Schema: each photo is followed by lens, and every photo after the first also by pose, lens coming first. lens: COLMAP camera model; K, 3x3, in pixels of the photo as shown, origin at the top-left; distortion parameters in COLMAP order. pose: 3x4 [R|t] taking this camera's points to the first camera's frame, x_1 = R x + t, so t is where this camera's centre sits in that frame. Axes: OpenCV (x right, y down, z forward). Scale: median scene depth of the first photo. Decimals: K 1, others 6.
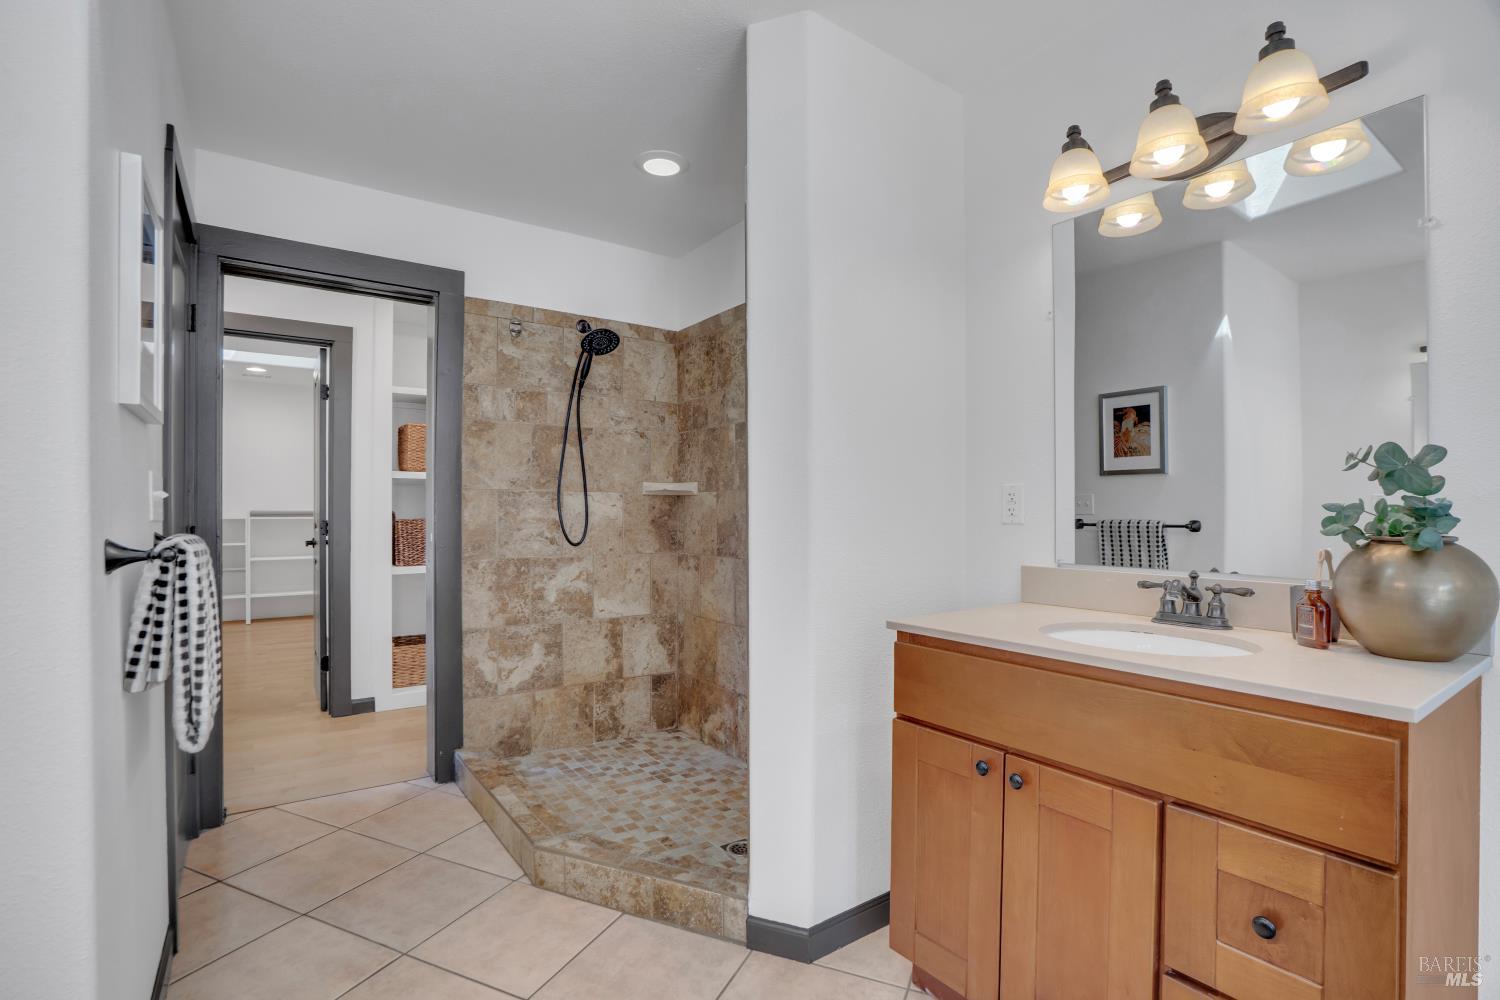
lens RADIAL K [[734.5, 0, 739.0], [0, 734.5, 504.1], [0, 0, 1]] dist [-0.002281, 0.000277]
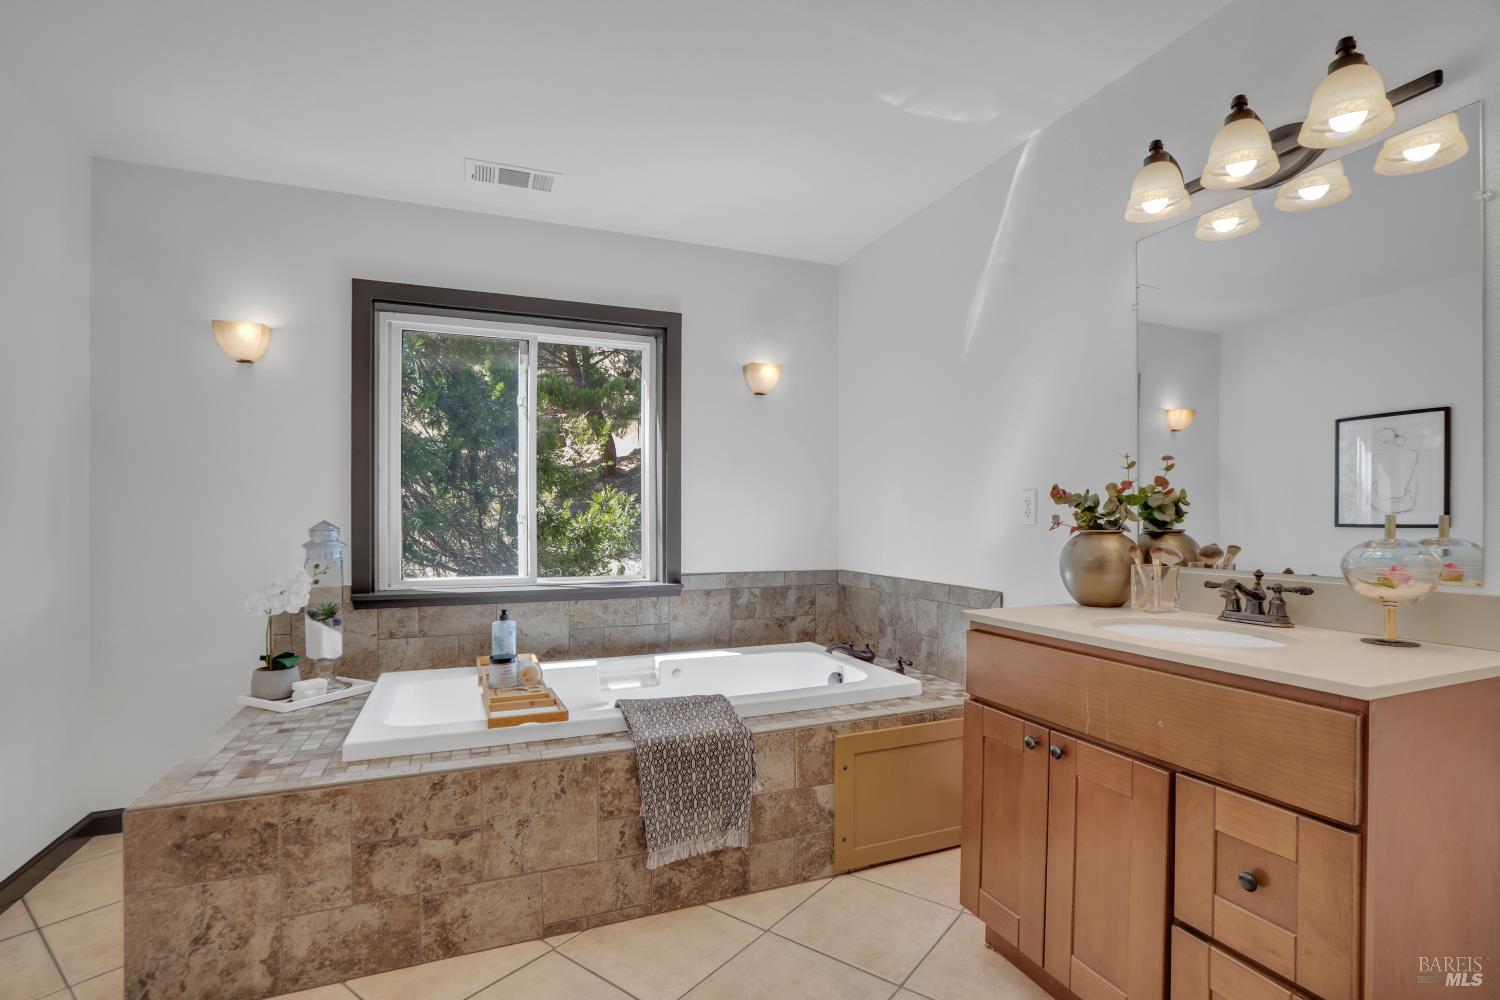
lens RADIAL K [[734.5, 0, 756.1], [0, 734.5, 504.0], [0, 0, 1]] dist [-0.002281, 0.000277]
pose [[0.987945, 0.008779, -0.154557, 0.079137], [-0.008264, 0.999958, 0.003974, -0.001544], [0.154585, -0.002648, 0.987976, -0.139859]]
